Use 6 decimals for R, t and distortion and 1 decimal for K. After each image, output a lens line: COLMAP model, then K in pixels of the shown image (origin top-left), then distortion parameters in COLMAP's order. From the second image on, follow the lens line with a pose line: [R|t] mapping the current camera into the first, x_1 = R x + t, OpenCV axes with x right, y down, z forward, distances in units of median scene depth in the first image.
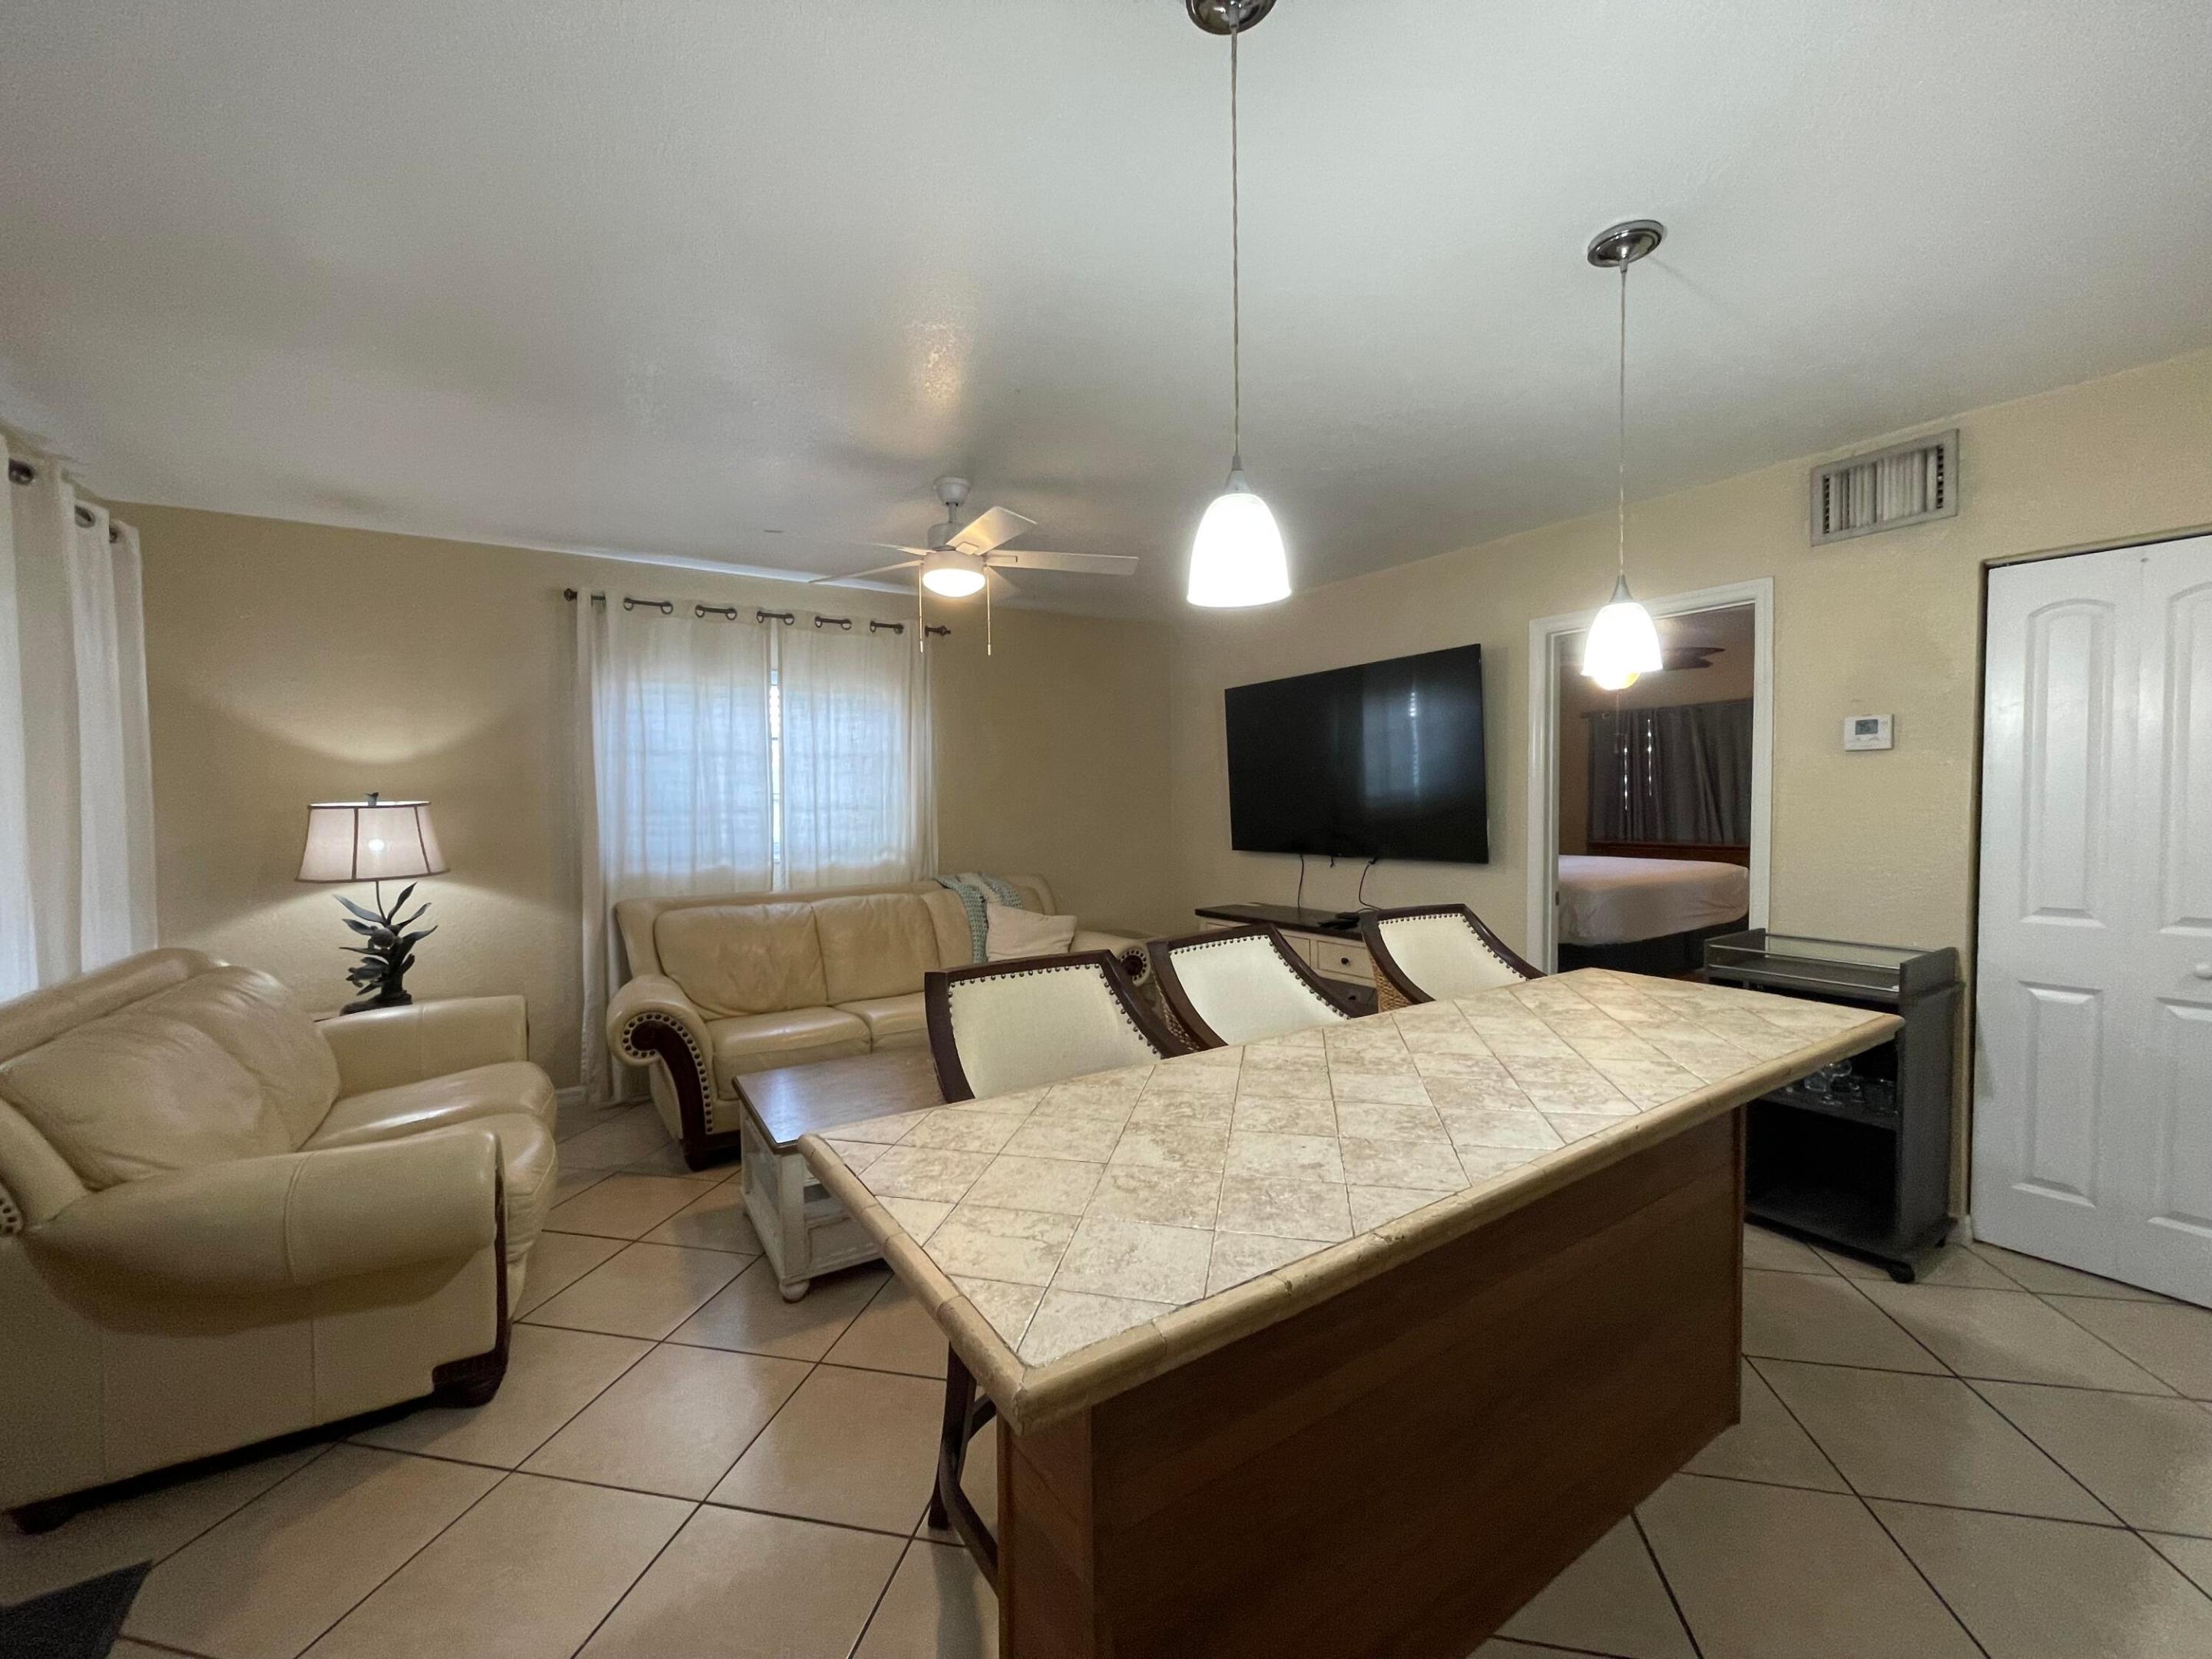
lens RADIAL K [[892.0, 0, 1128.1], [0, 892.0, 827.3], [0, 0, 1]] dist [0.000470, 0.000241]
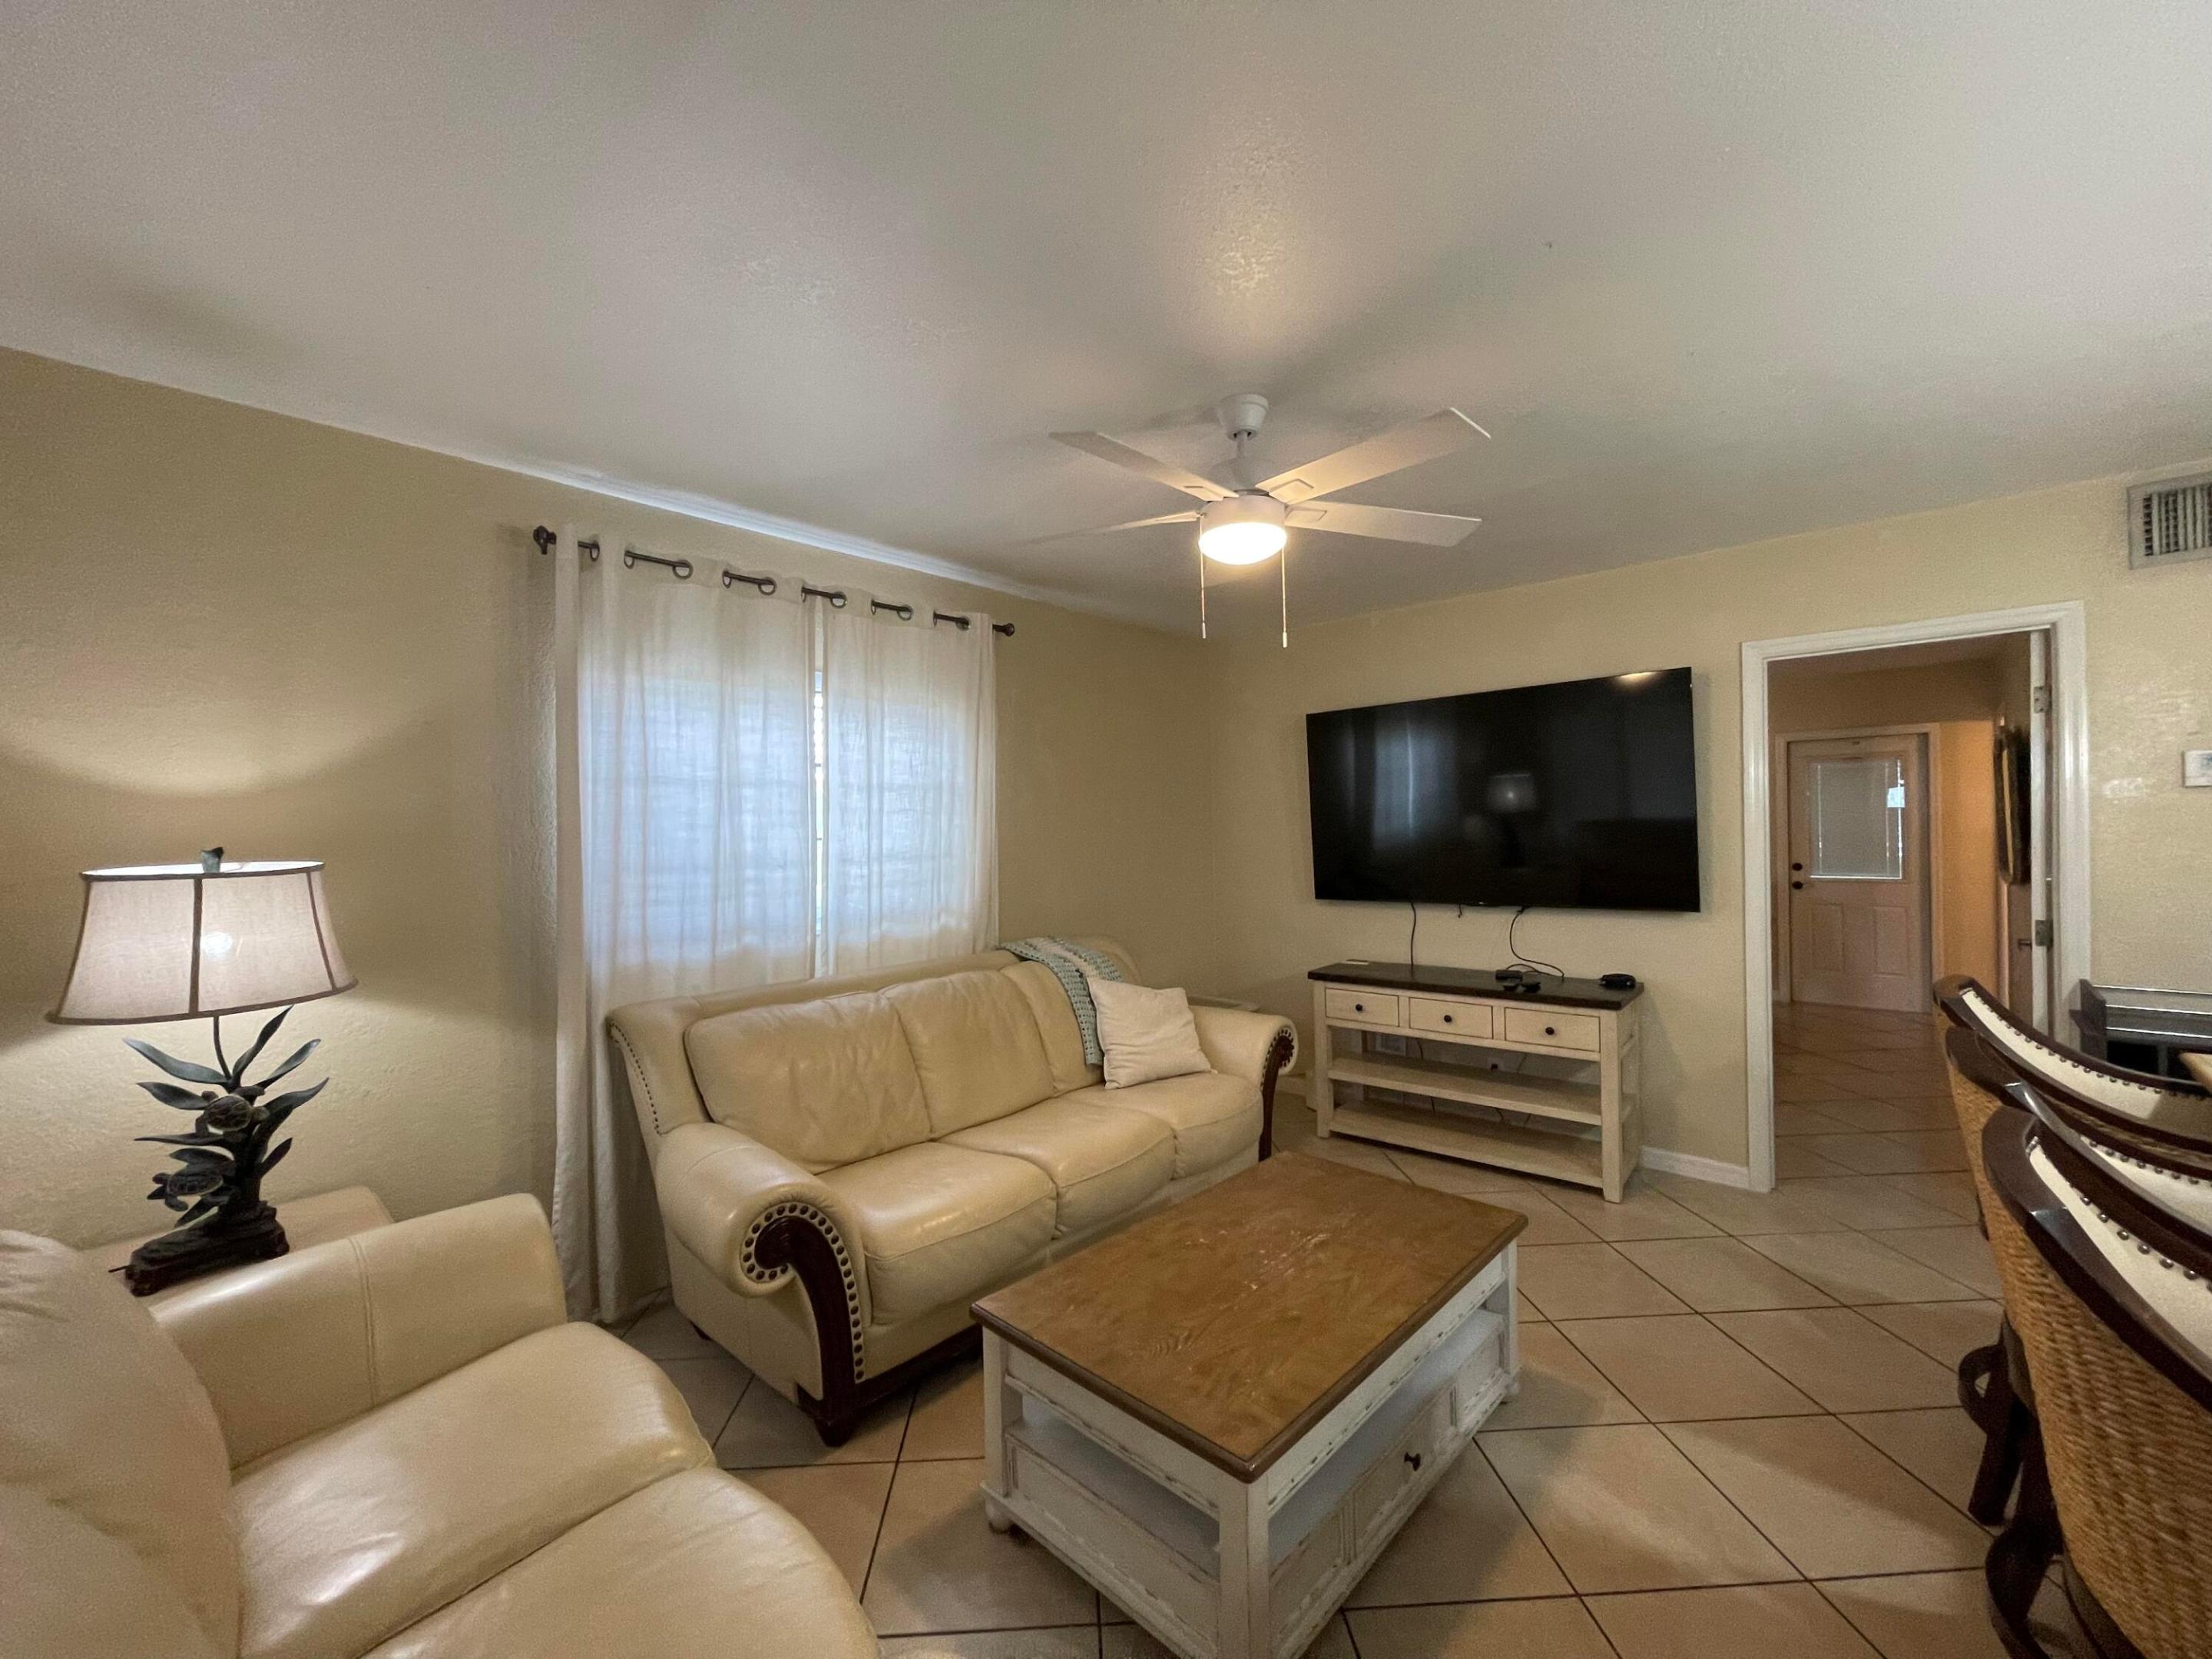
lens RADIAL K [[874.4, 0, 1100.2], [0, 874.4, 828.5], [0, 0, 1]] dist [0.002333, 0.000314]
pose [[0.968609, -0.006329, 0.248508, -0.374025], [0.016087, 0.999176, -0.037255, -0.018369], [-0.248068, 0.040083, 0.967913, 0.281185]]
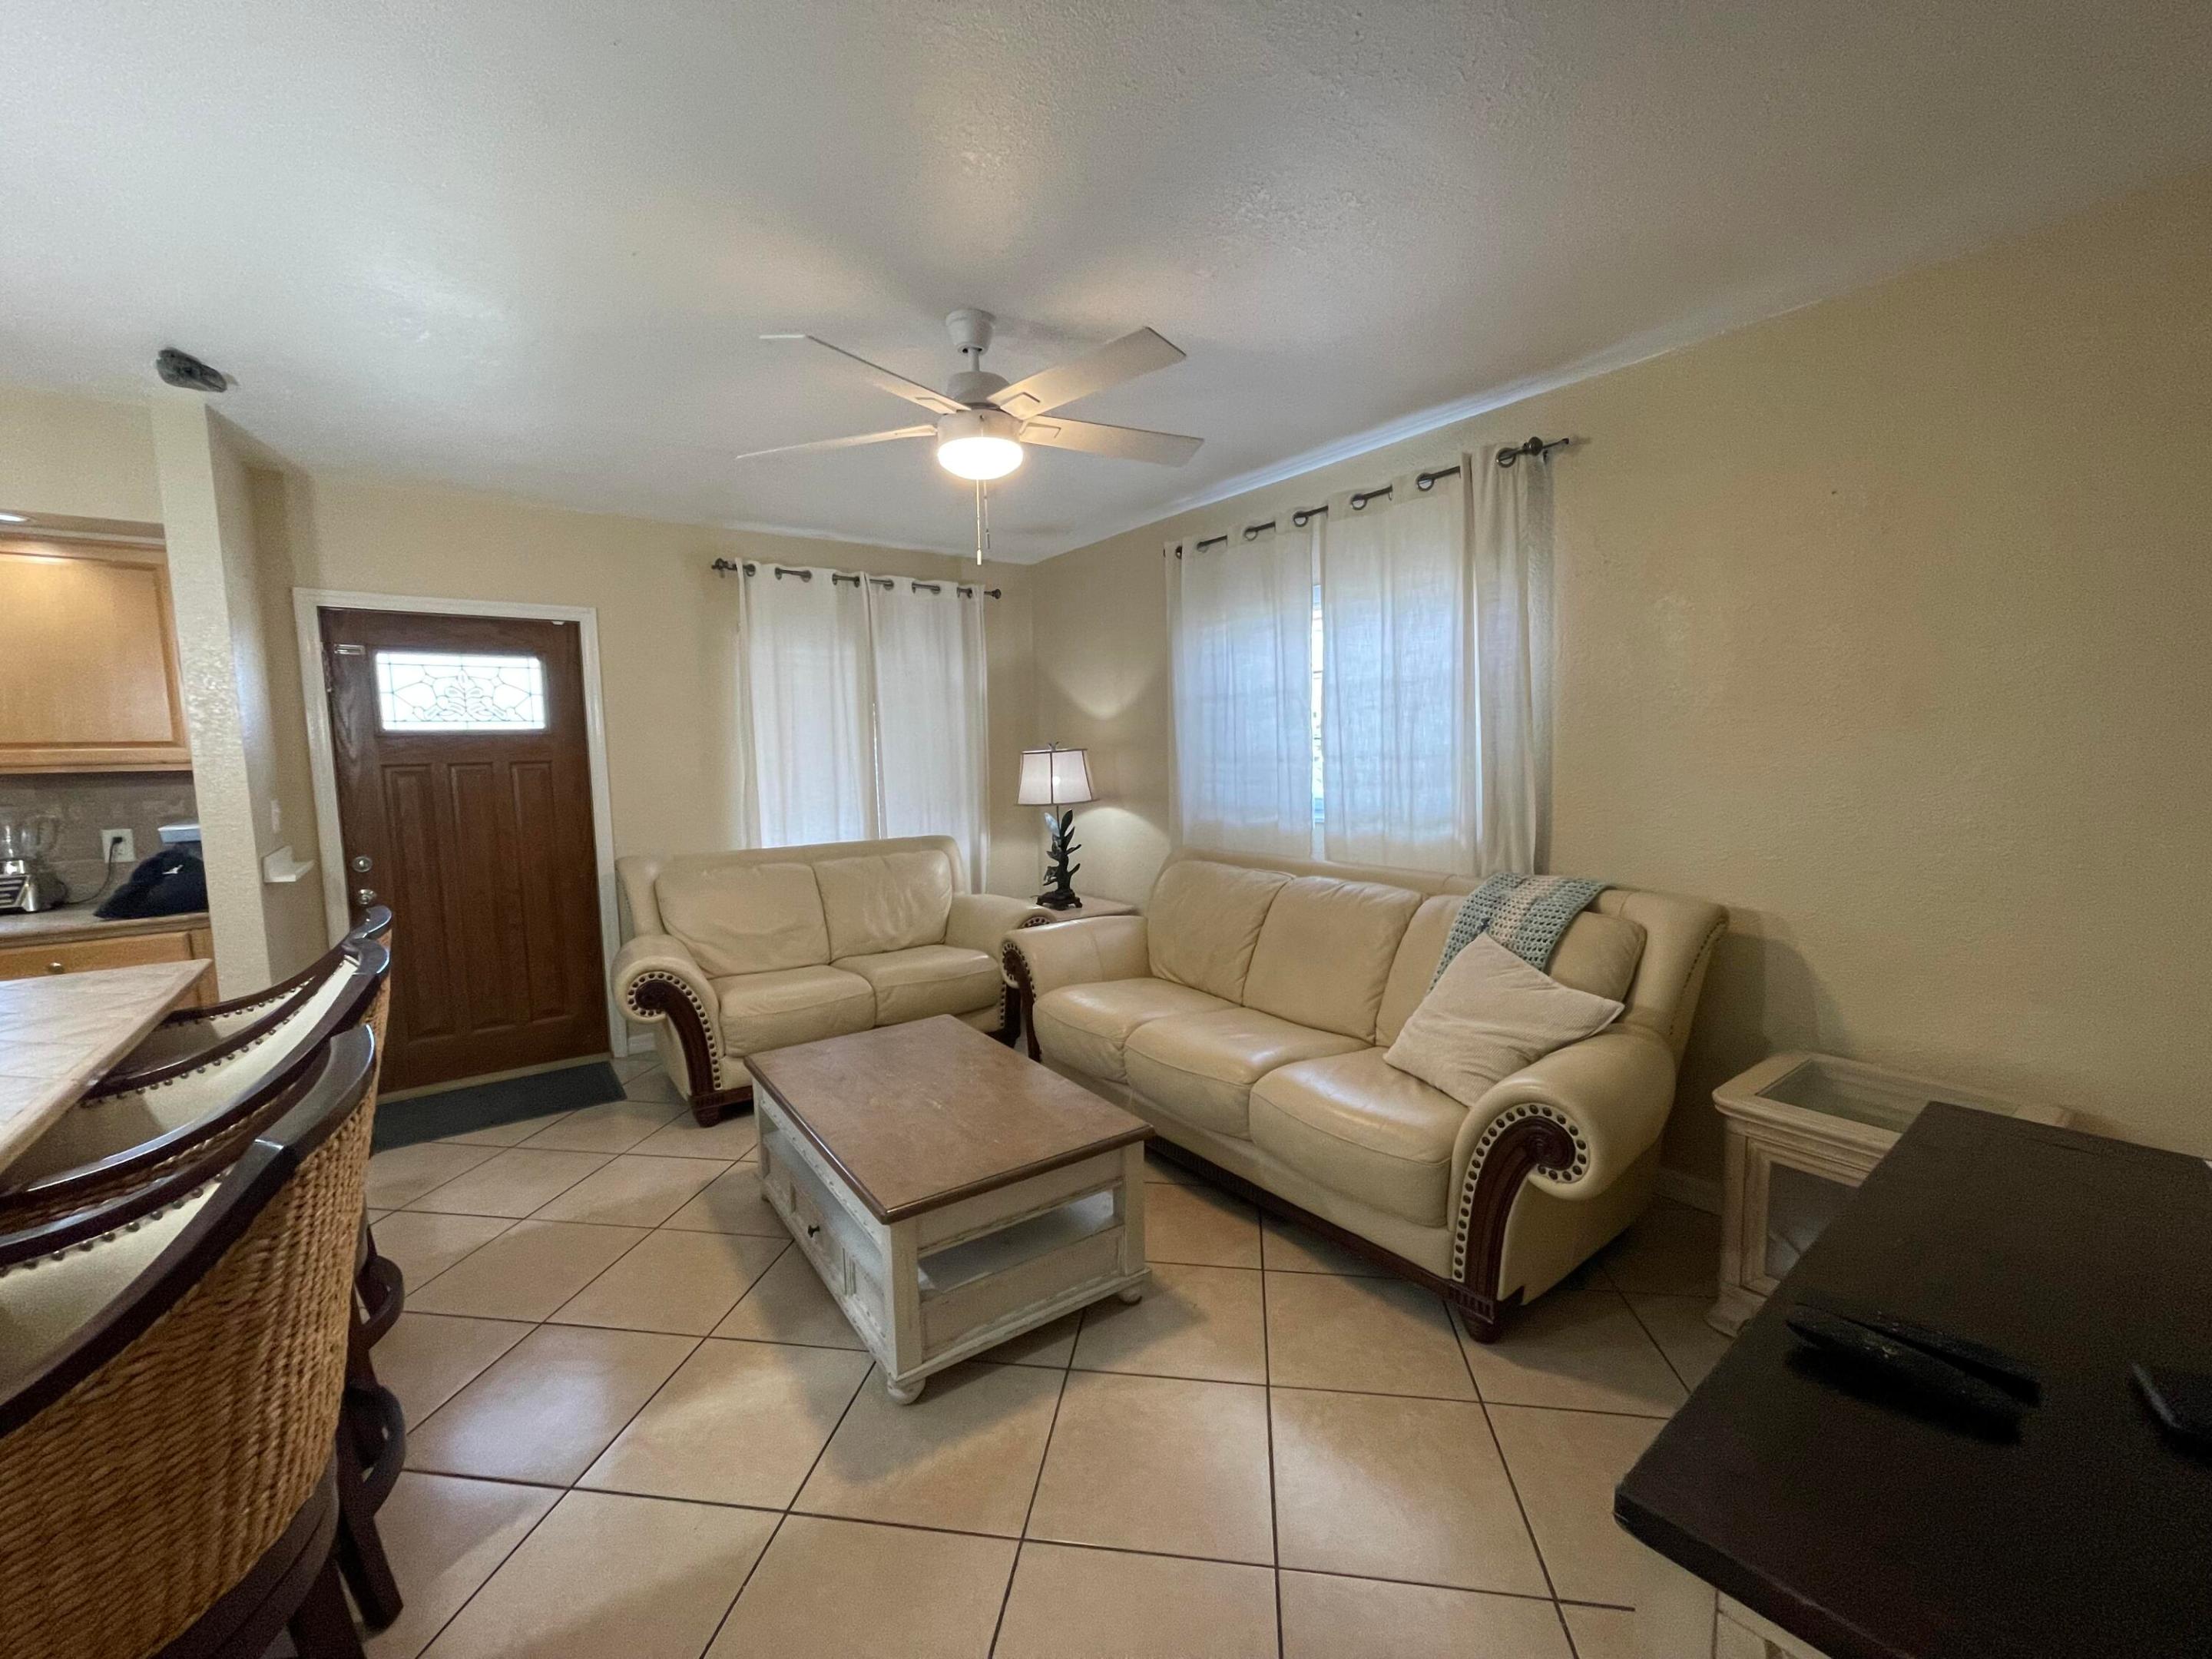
lens RADIAL K [[892.0, 0, 1128.1], [0, 892.0, 827.3], [0, 0, 1]] dist [0.000470, 0.000241]
pose [[0.079644, 0.097324, -0.992061, 0.434816], [-0.013587, 0.995236, 0.096545, -0.035639], [0.996731, 0.005790, 0.080587, 0.822678]]
